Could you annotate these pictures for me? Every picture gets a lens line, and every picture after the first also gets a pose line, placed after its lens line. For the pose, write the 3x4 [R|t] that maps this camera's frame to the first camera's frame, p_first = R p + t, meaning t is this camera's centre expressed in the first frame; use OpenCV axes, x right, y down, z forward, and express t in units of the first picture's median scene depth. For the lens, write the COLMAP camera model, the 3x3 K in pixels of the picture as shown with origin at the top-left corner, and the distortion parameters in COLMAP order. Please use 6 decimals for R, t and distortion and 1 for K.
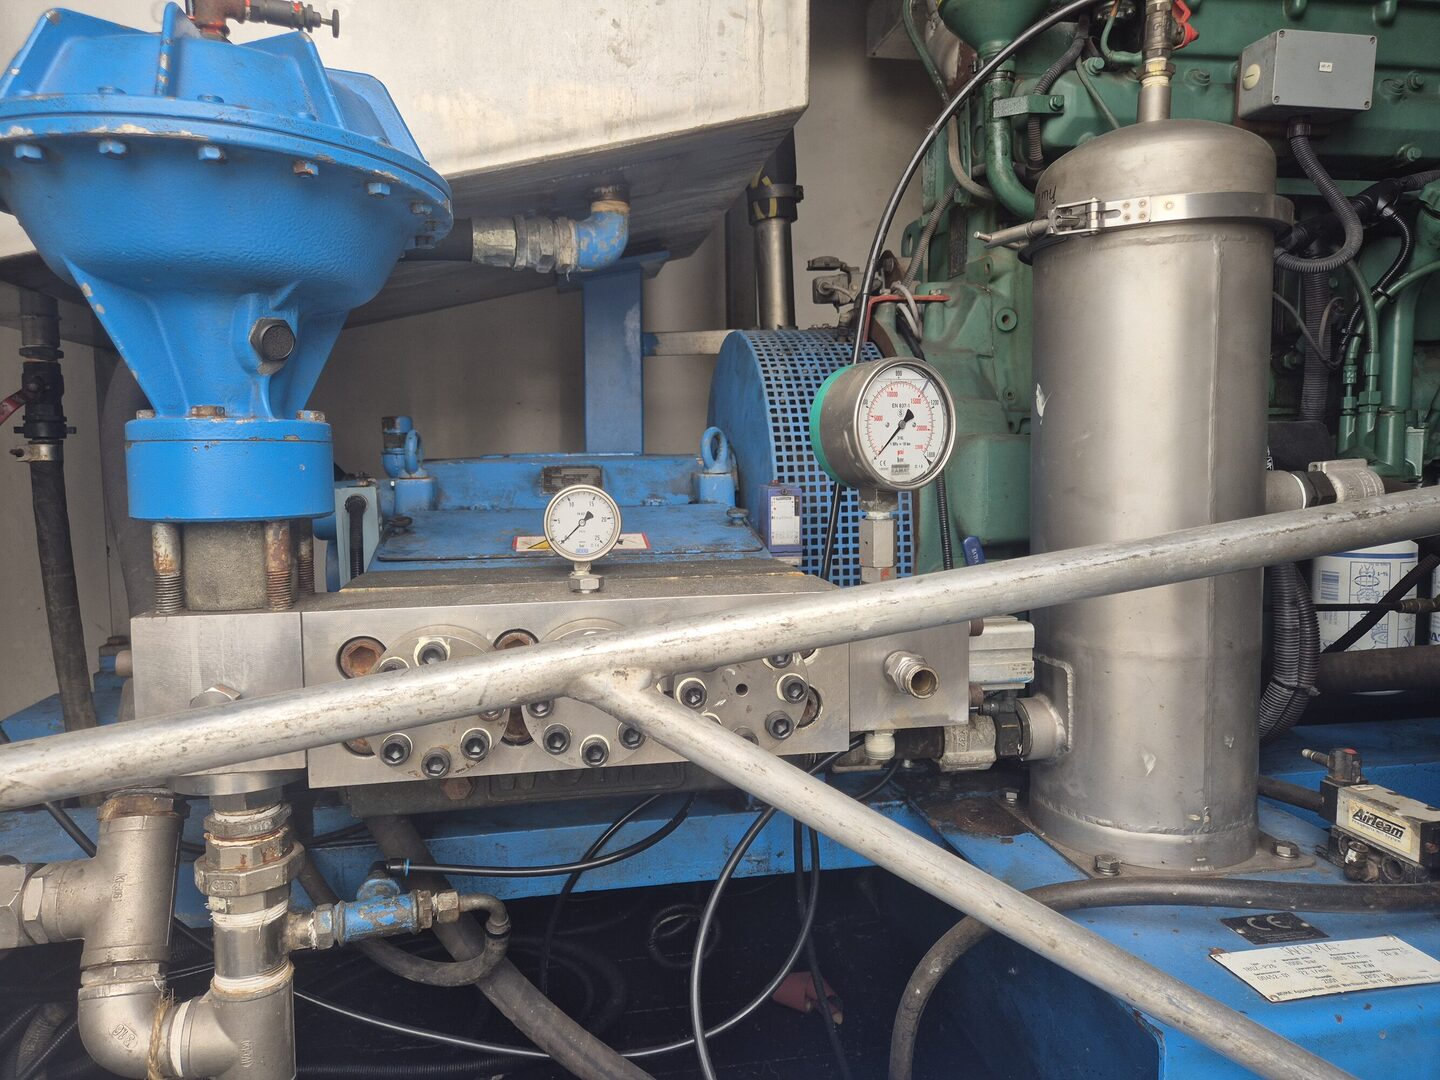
lens RADIAL K [[964.4, 0, 725.2], [0, 964.4, 530.4], [0, 0, 1]] dist [0.040160, -0.044809]
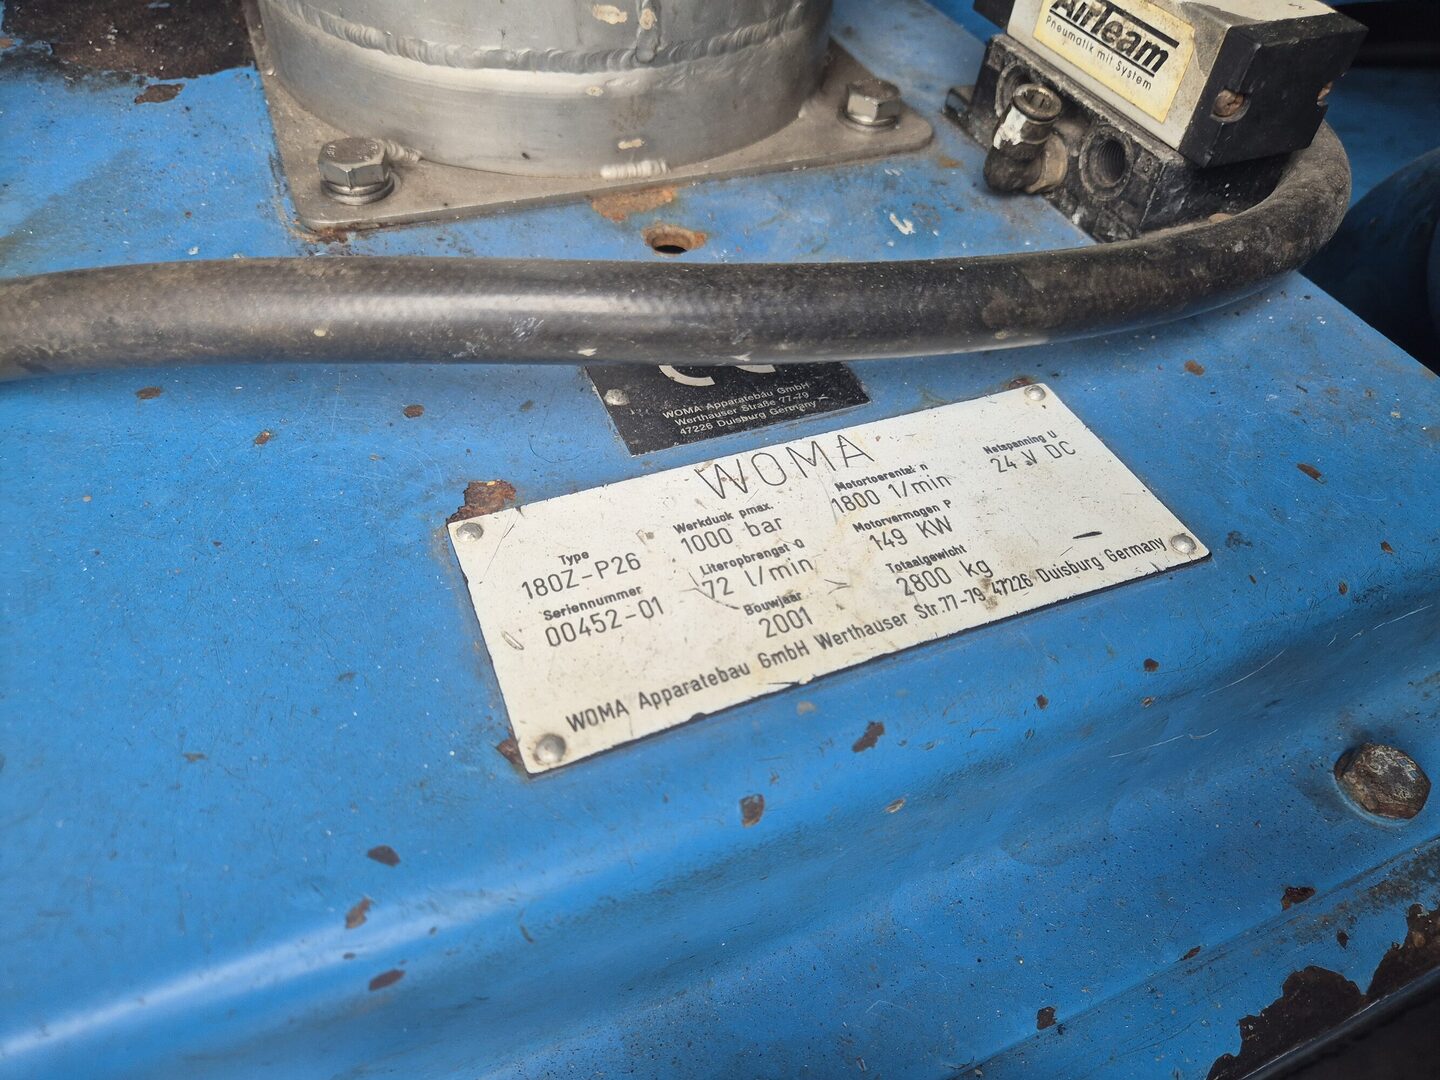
lens RADIAL K [[964.4, 0, 718.6], [0, 964.4, 530.6], [0, 0, 1]] dist [0.040160, -0.044809]
pose [[0.972022, -0.115399, 0.204588, 0.431622], [-0.058949, 0.723275, 0.688040, 0.194688], [-0.227373, -0.680850, 0.696236, 0.649337]]
